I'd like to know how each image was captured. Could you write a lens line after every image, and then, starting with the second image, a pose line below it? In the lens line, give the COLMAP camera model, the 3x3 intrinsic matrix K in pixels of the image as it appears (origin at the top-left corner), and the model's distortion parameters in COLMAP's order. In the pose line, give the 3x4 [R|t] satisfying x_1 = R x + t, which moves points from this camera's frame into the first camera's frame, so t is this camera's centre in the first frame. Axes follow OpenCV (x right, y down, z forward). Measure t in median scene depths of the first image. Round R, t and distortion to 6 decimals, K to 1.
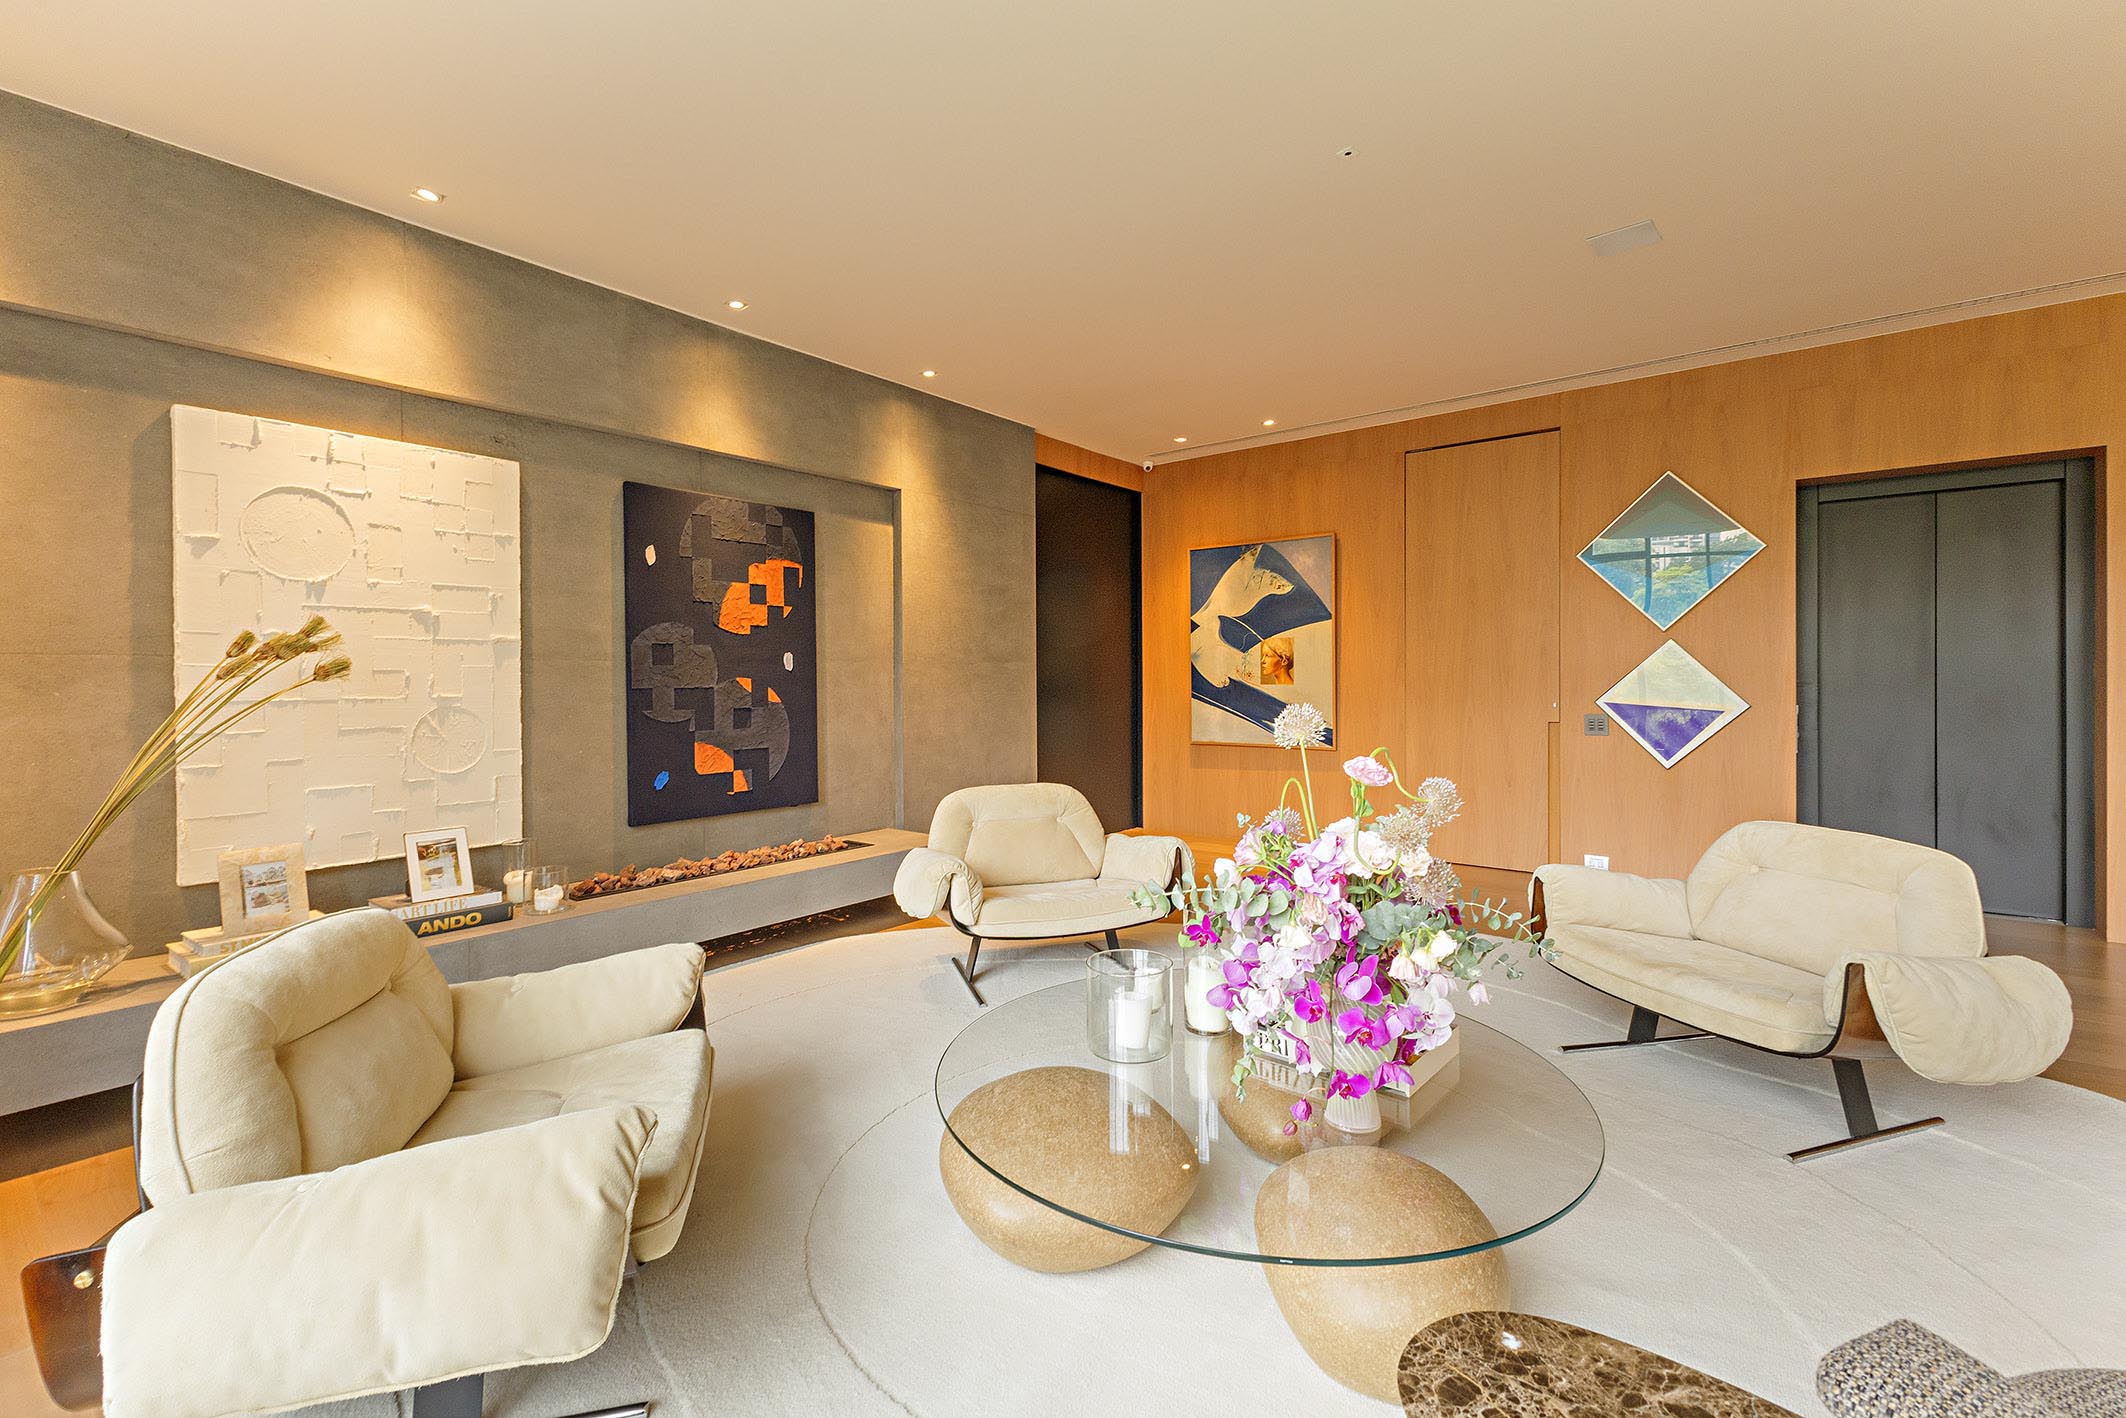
lens RADIAL K [[930.0, 0, 1058.9], [0, 930.0, 692.1], [0, 0, 1]] dist [0.005649, -0.001963]
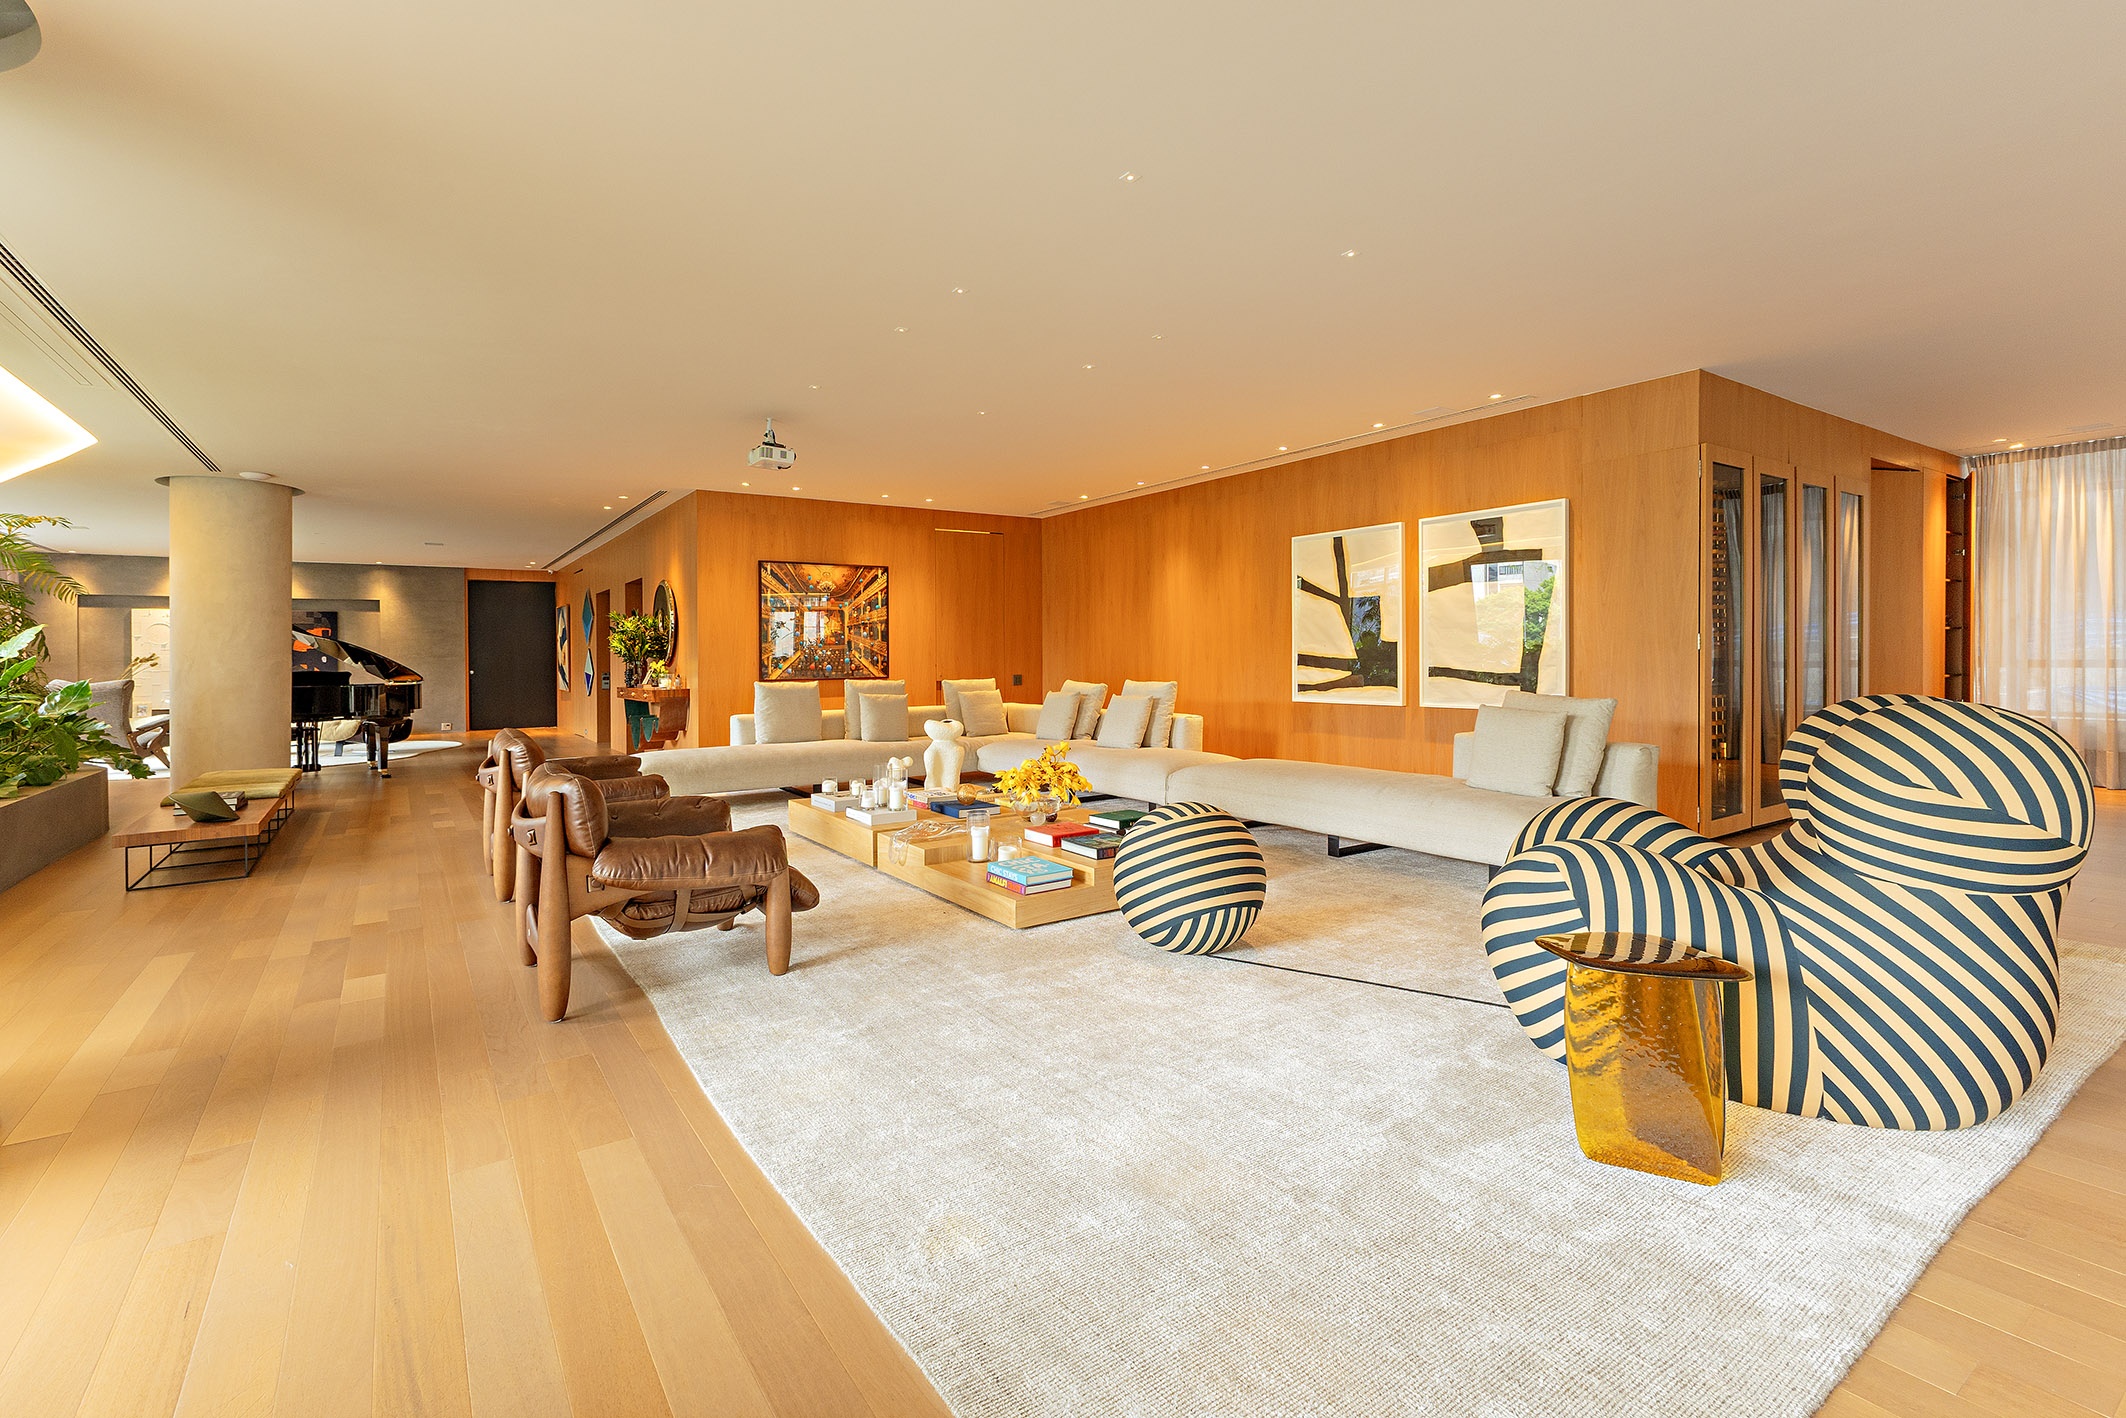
lens RADIAL K [[930.0, 0, 1018.9], [0, 930.0, 657.7], [0, 0, 1]] dist [0.005649, -0.001963]
pose [[0.961676, -0.004923, -0.274146, 2.592712], [0.002110, 0.999942, -0.010554, 0.000018], [0.274182, 0.009571, 0.961630, -1.286439]]
